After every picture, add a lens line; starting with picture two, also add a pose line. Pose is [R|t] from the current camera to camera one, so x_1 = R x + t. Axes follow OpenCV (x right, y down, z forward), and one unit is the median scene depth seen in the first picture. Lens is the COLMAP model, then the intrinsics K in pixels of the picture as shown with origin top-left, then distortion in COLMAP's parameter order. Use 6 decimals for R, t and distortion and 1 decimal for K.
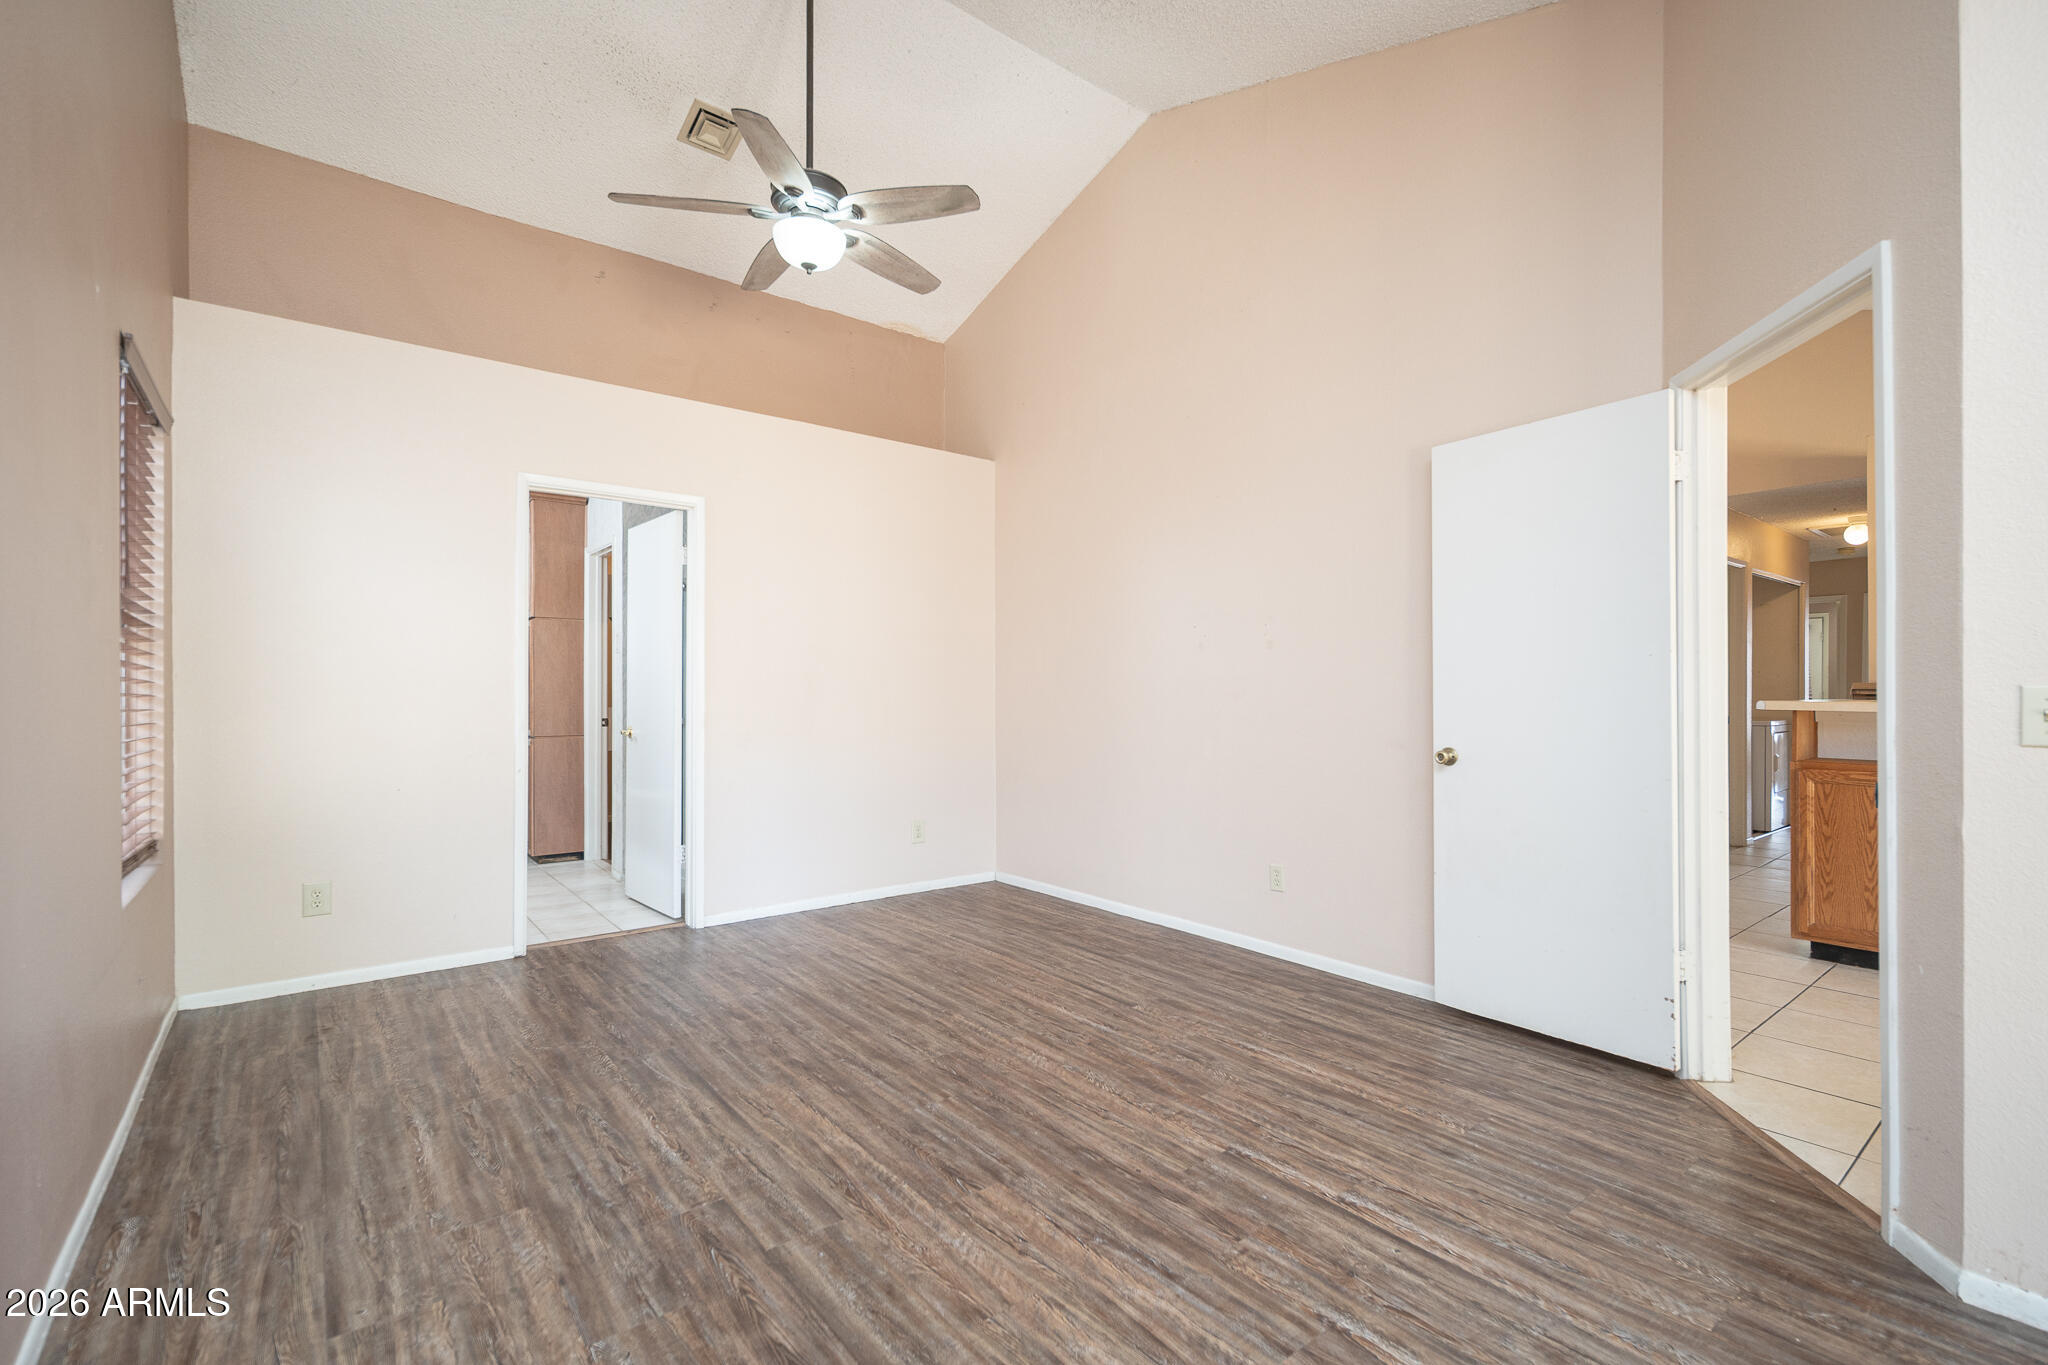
lens RADIAL K [[921.9, 0, 1025.8], [0, 921.9, 689.5], [0, 0, 1]] dist [-0.018589, 0.004877]
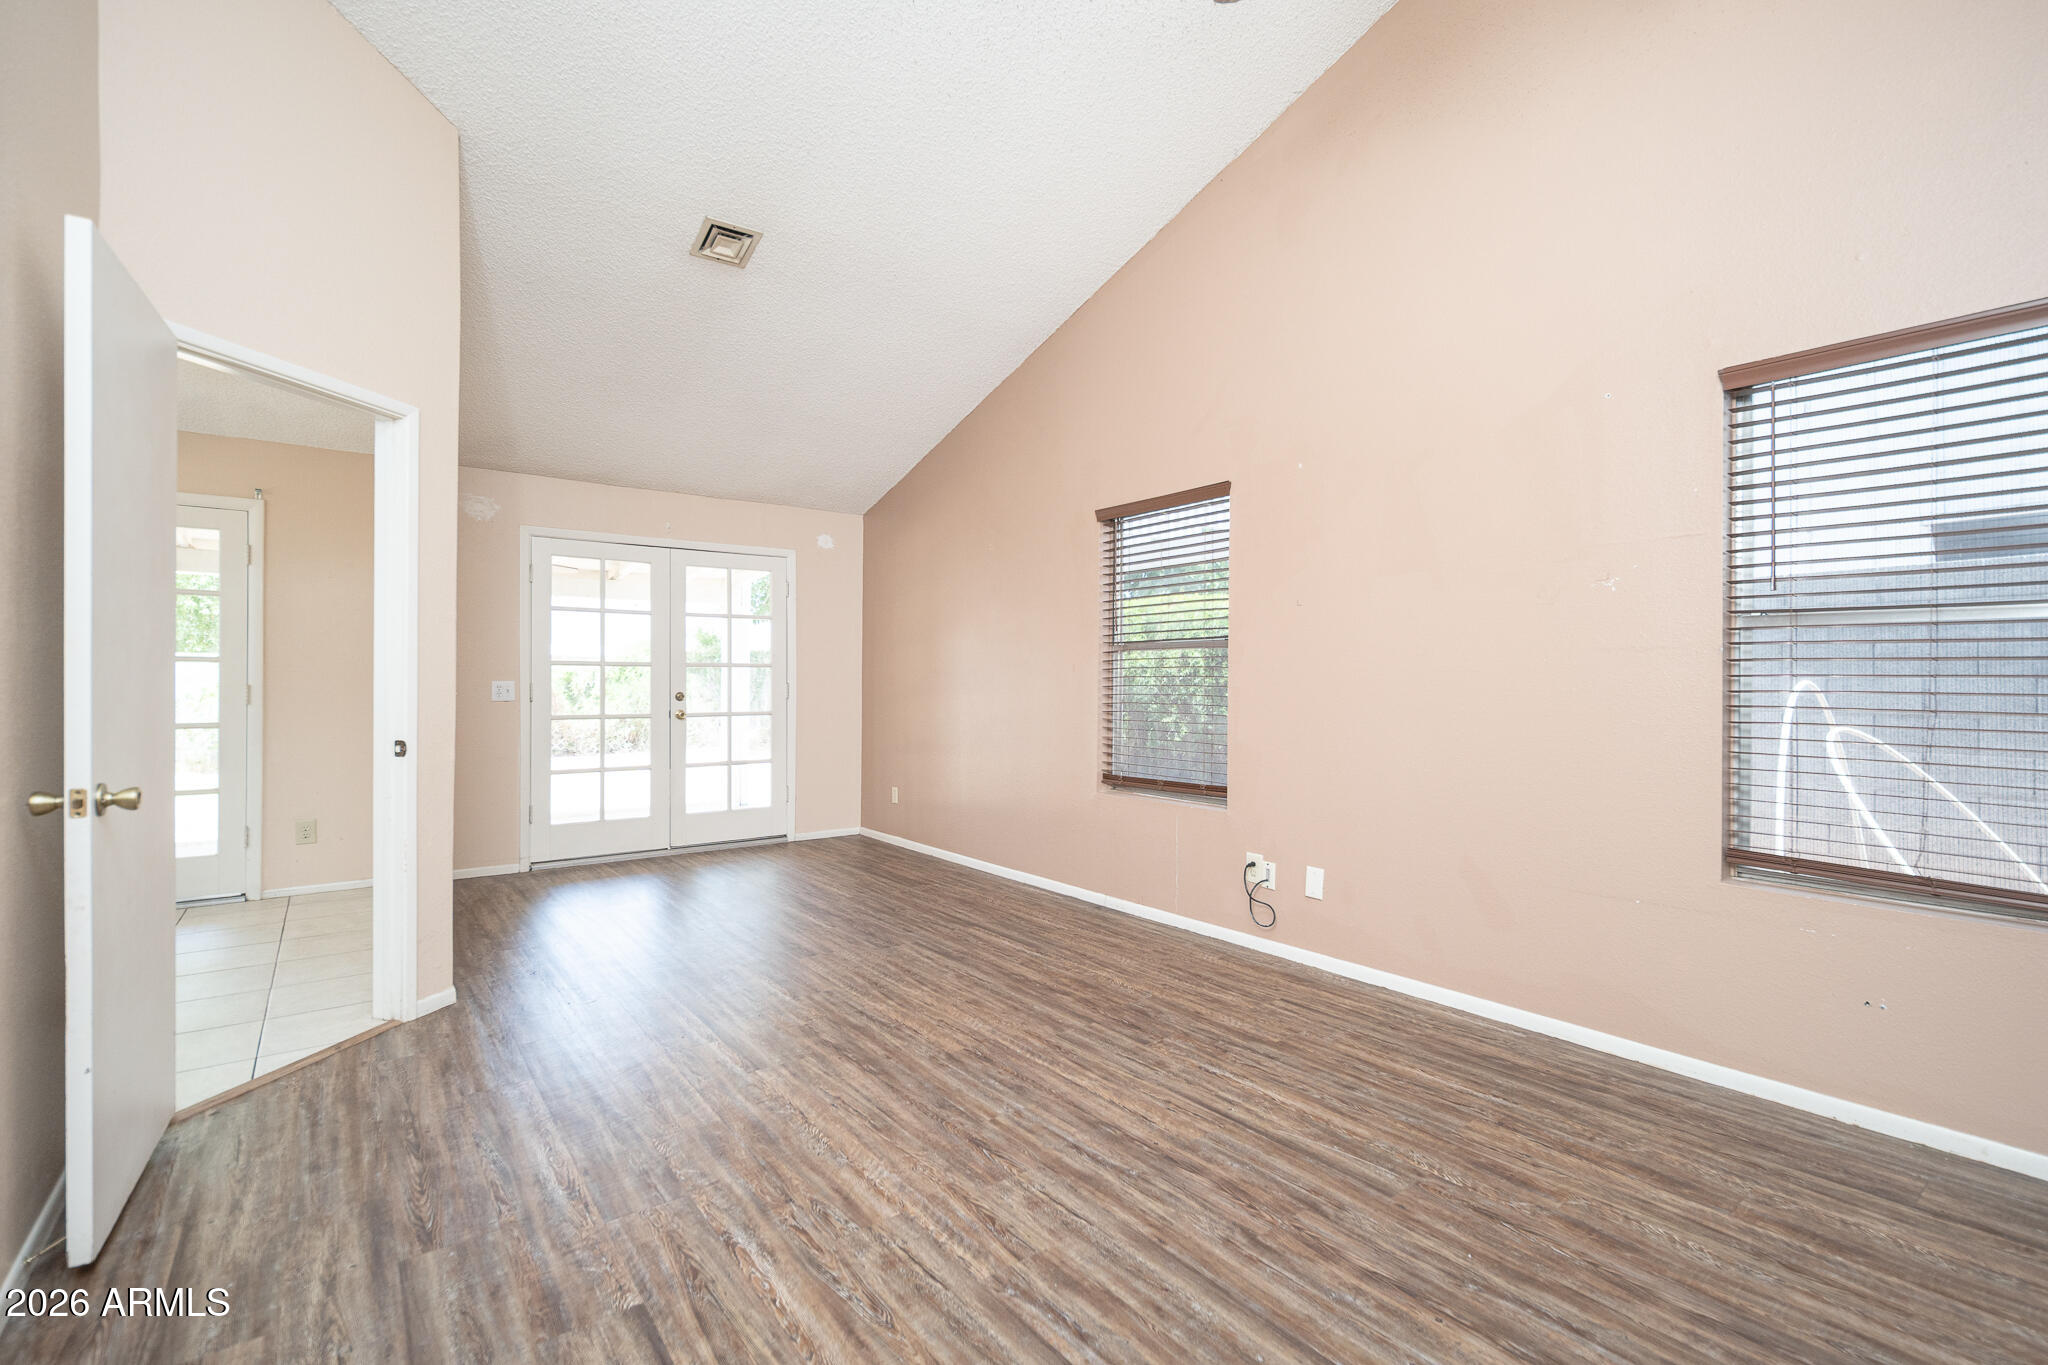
lens RADIAL K [[921.9, 0, 1023.5], [0, 921.9, 683.8], [0, 0, 1]] dist [-0.018589, 0.004877]
pose [[-0.999737, -0.004405, 0.022522, -0.137167], [-0.004498, 0.999982, -0.004068, 0.003512], [-0.022504, -0.004168, -0.999738, 1.942505]]
